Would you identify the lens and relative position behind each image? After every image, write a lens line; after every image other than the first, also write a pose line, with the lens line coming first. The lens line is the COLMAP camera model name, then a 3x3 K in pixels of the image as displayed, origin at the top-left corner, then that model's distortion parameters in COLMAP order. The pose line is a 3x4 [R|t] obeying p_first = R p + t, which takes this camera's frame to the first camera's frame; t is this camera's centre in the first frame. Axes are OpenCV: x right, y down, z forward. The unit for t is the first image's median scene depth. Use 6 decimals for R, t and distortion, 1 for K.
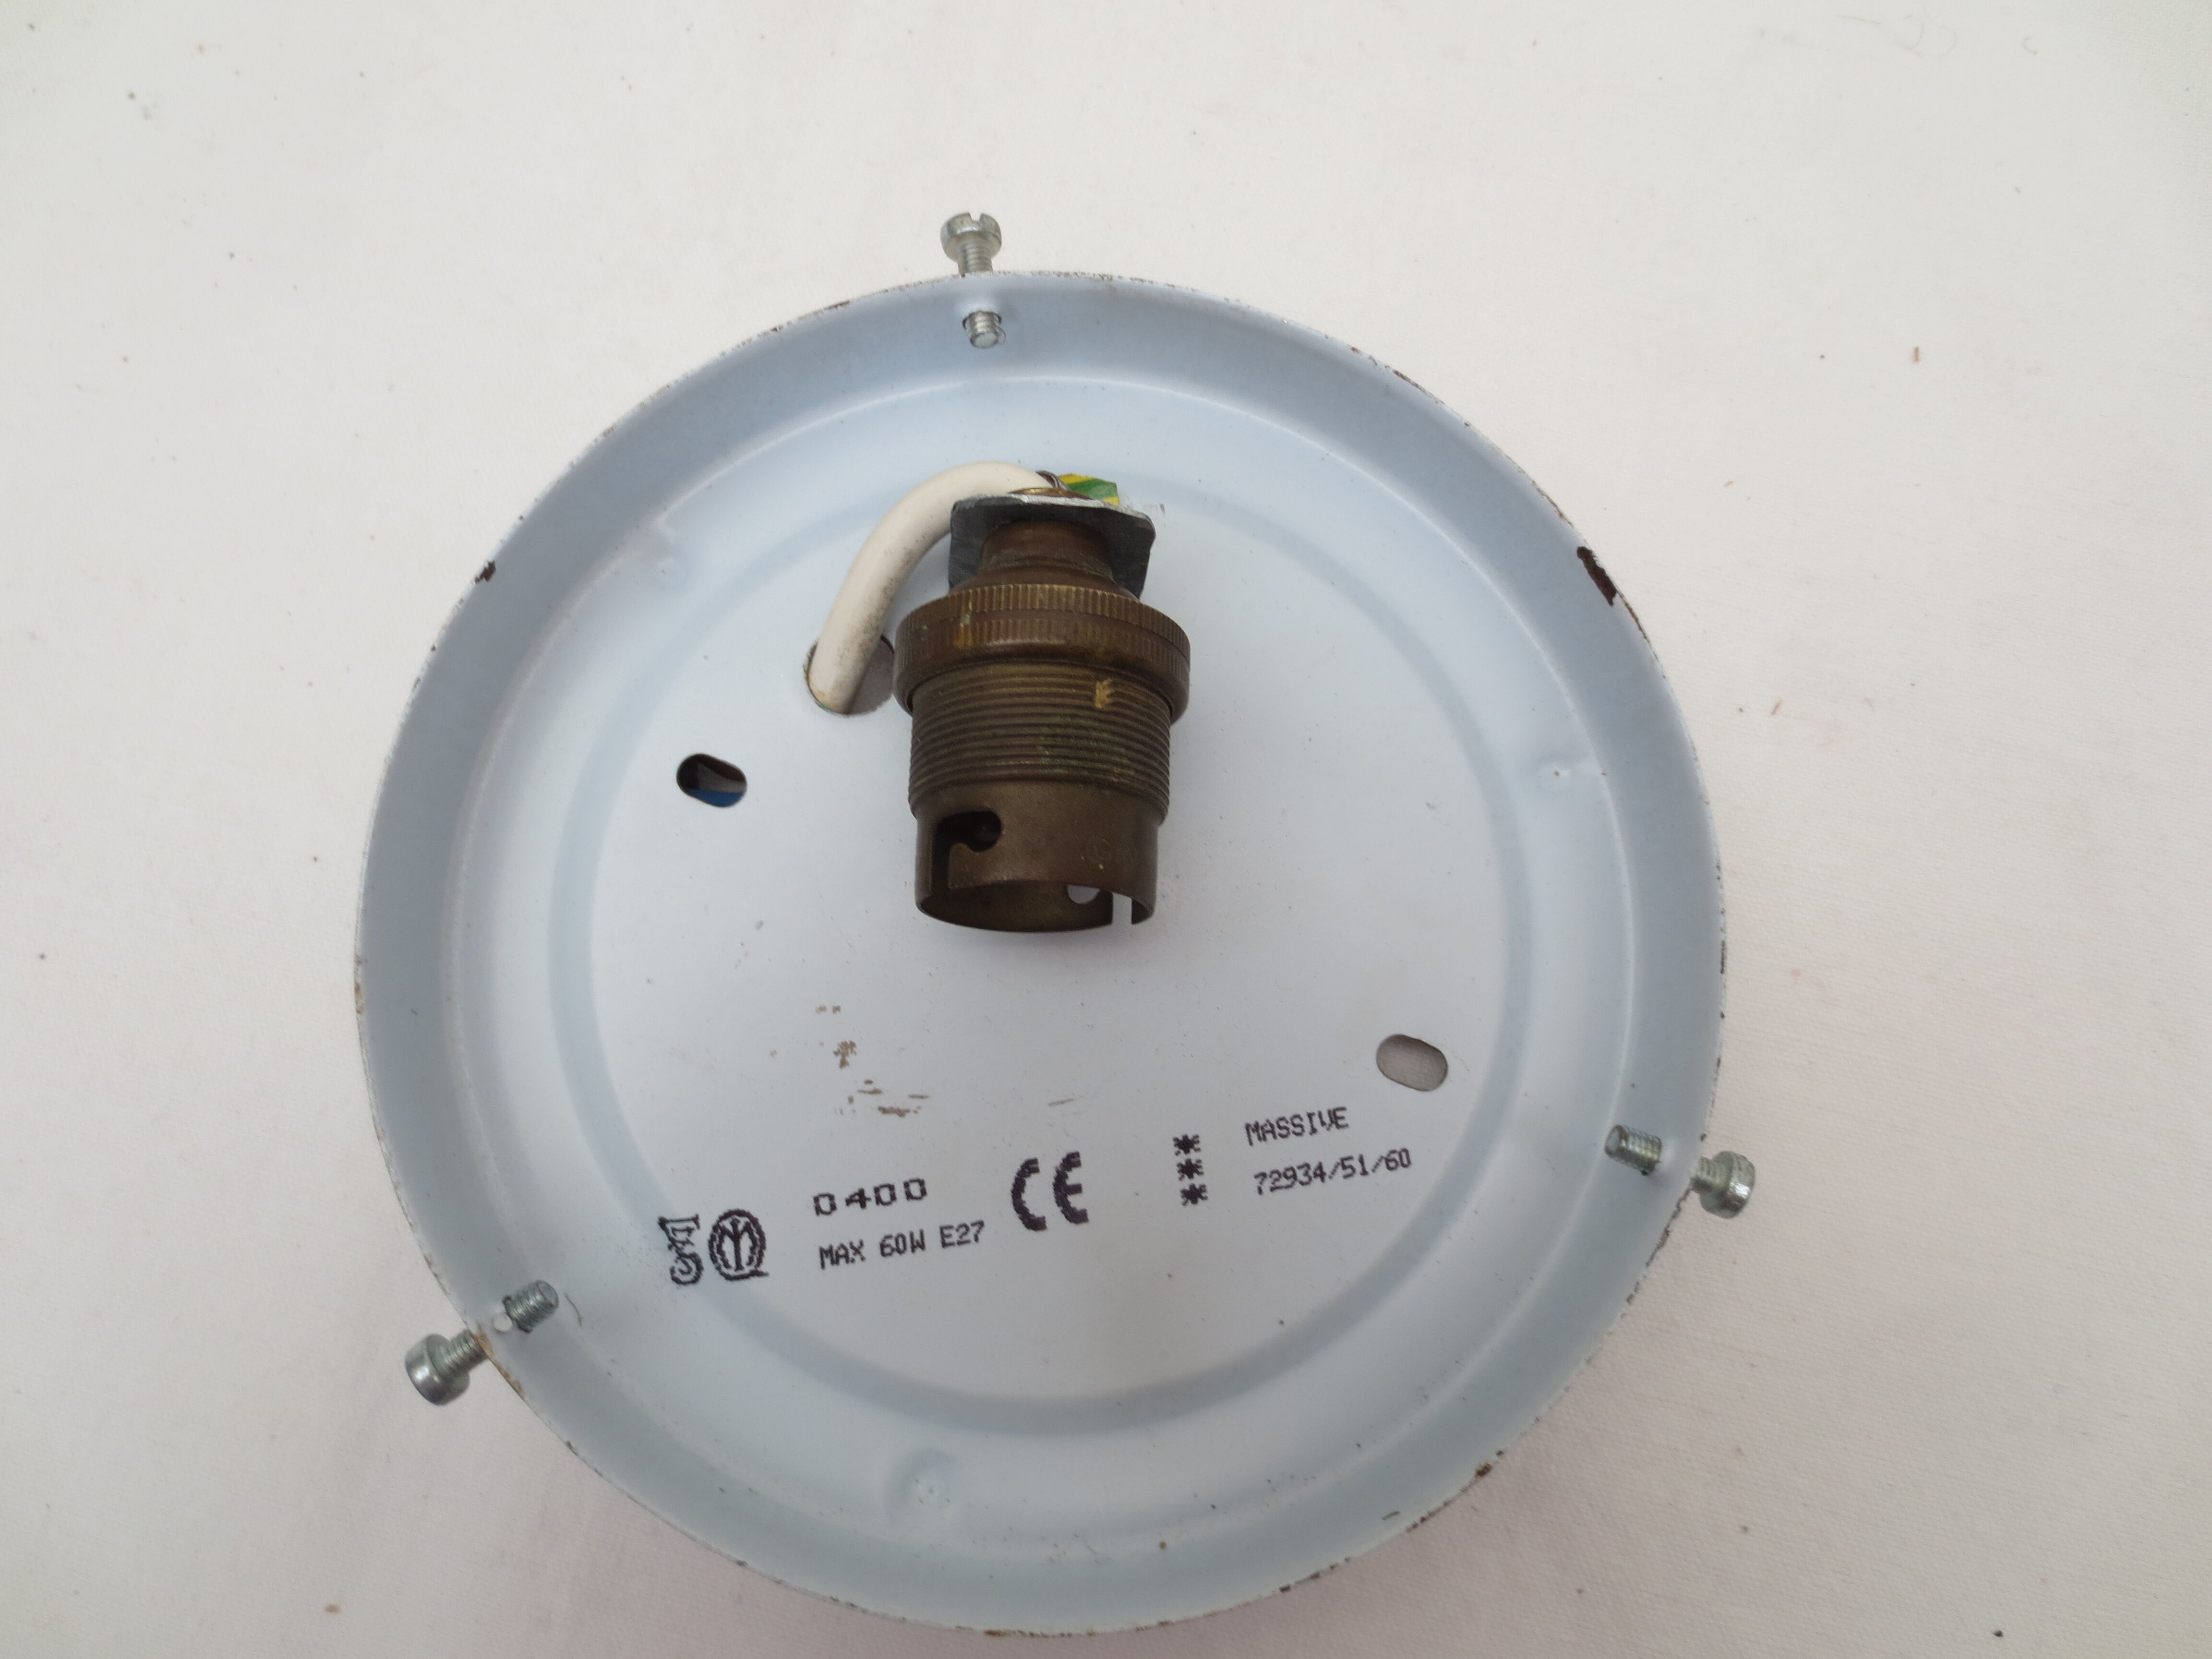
lens RADIAL K [[1553.2, 0, 1112.1], [0, 1553.2, 833.9], [0, 0, 1]] dist [-0.030869, -0.000605]
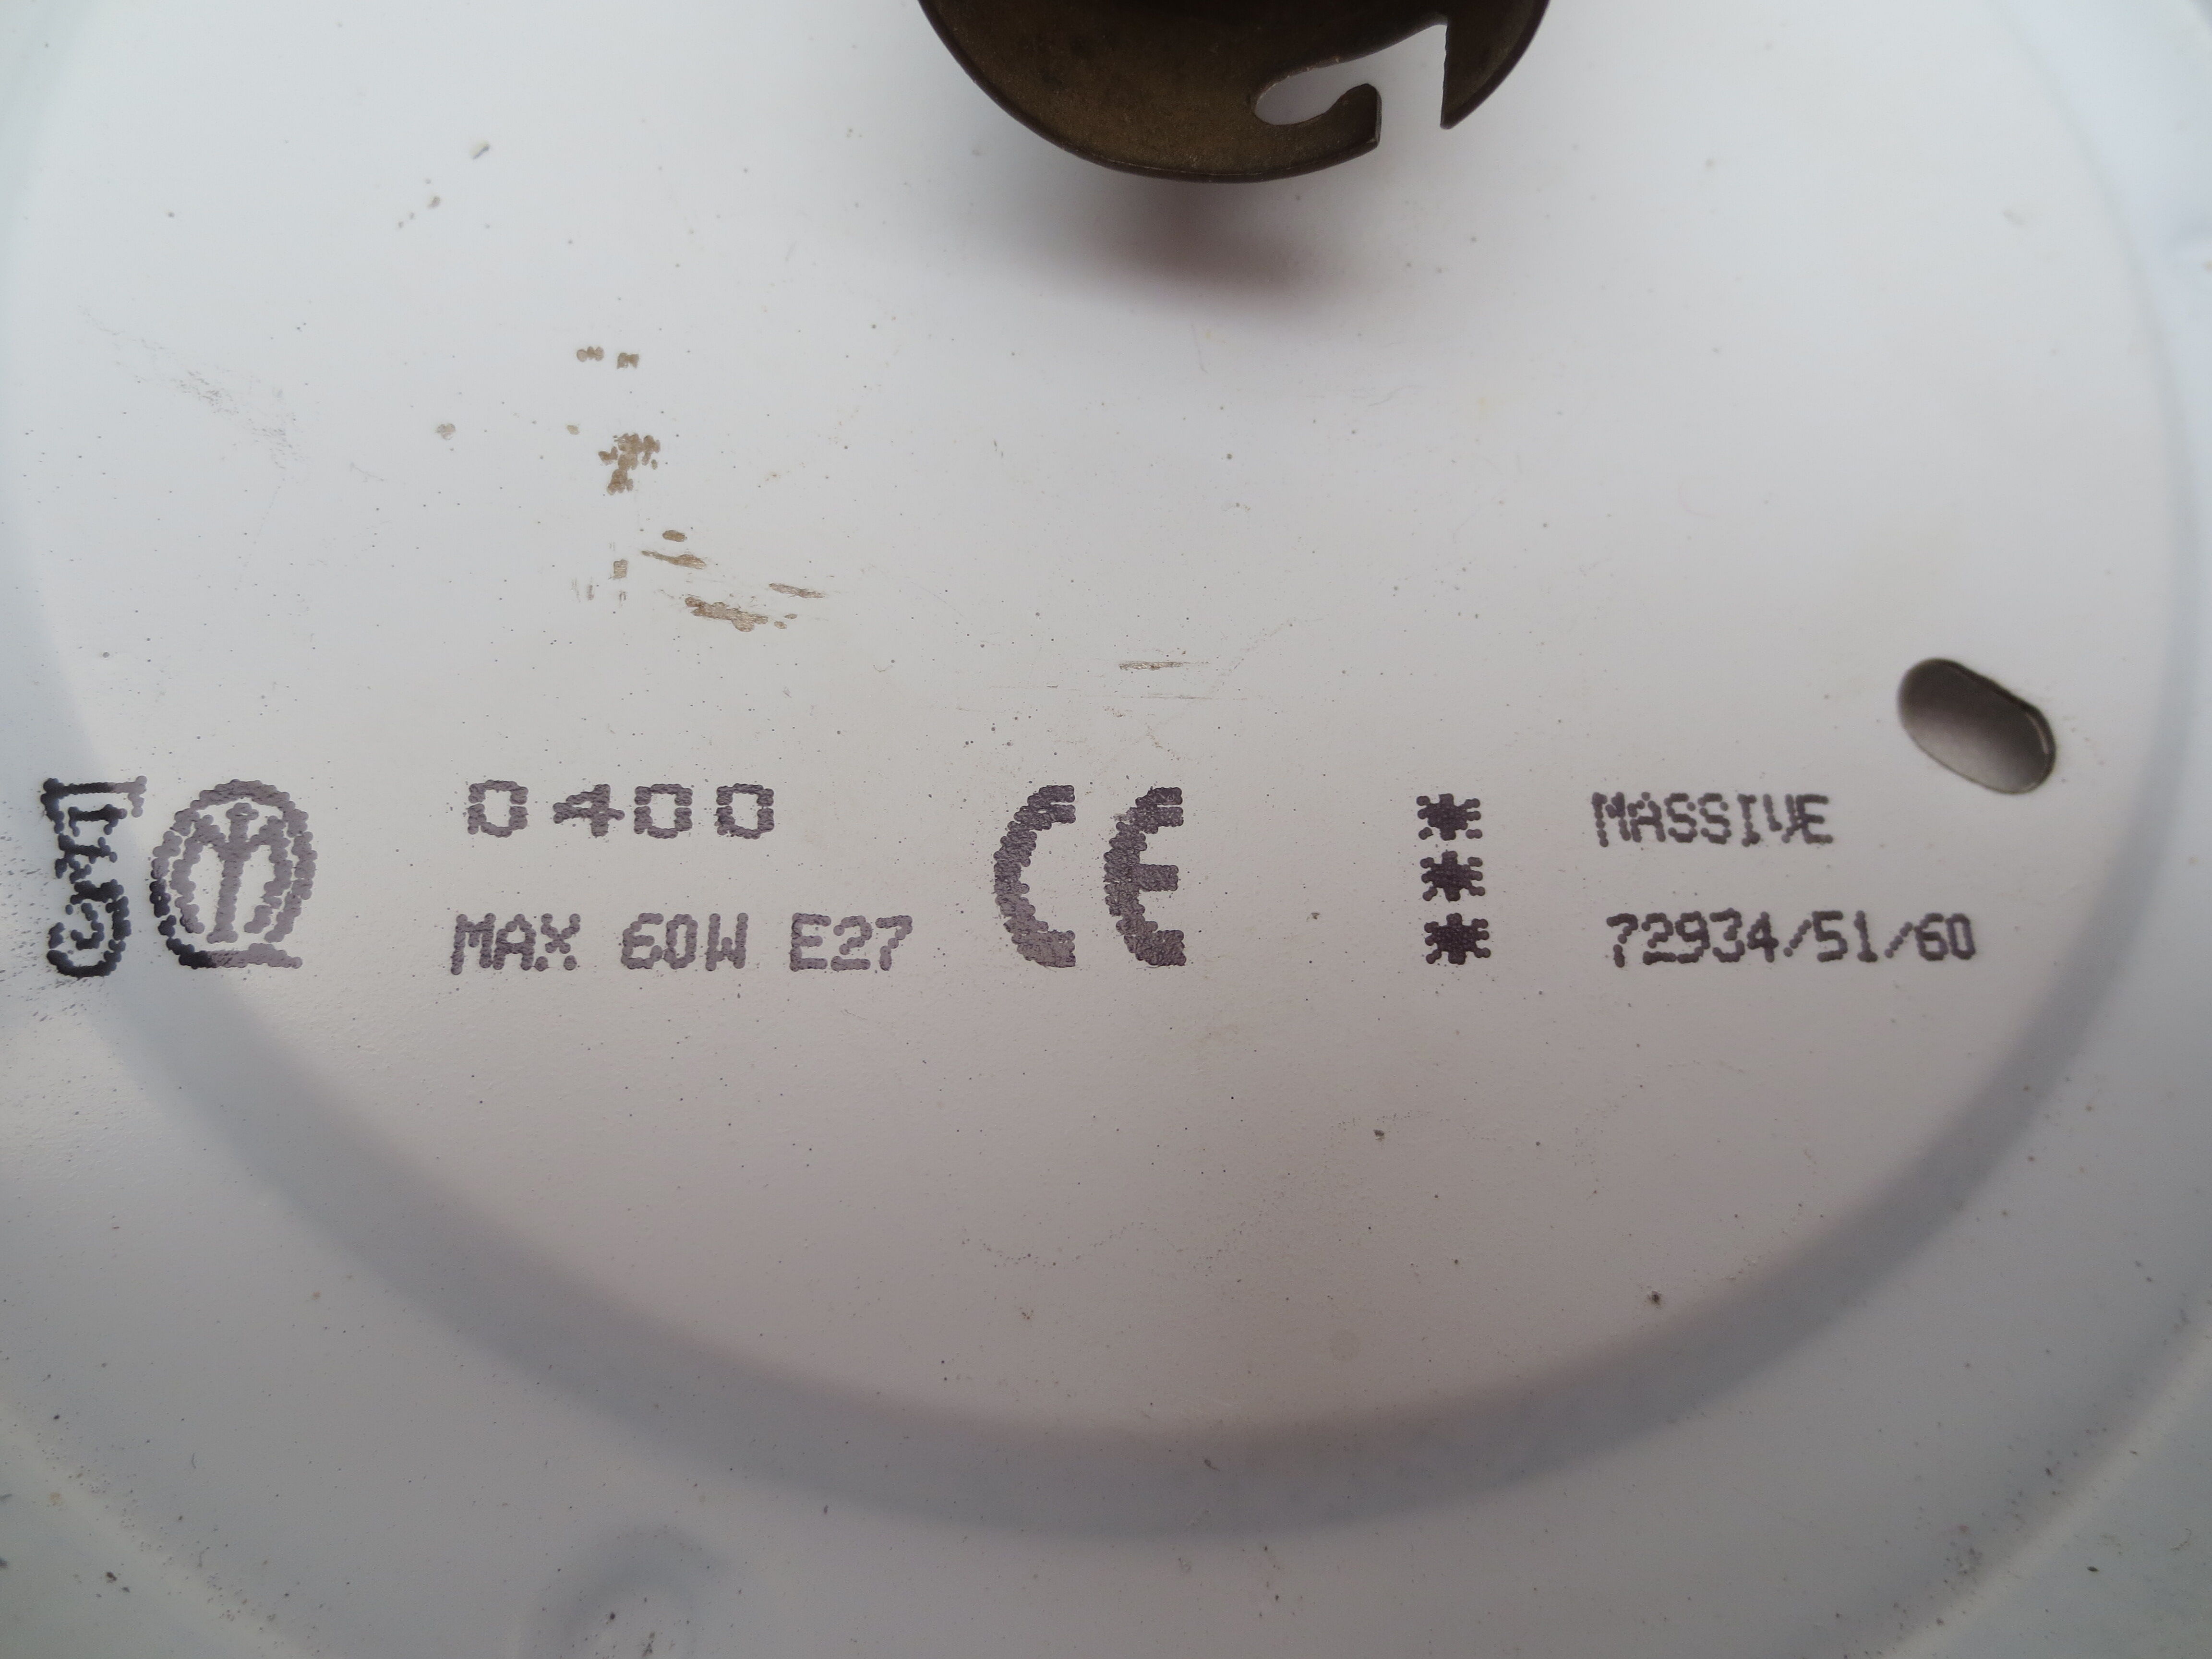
lens RADIAL K [[1553.2, 0, 1107.6], [0, 1553.2, 830.7], [0, 0, 1]] dist [-0.030869, -0.000605]
pose [[0.987839, 0.148914, 0.044717, -0.055628], [-0.142661, 0.982449, -0.120170, 0.265488], [-0.061827, 0.112330, 0.991746, 0.616818]]
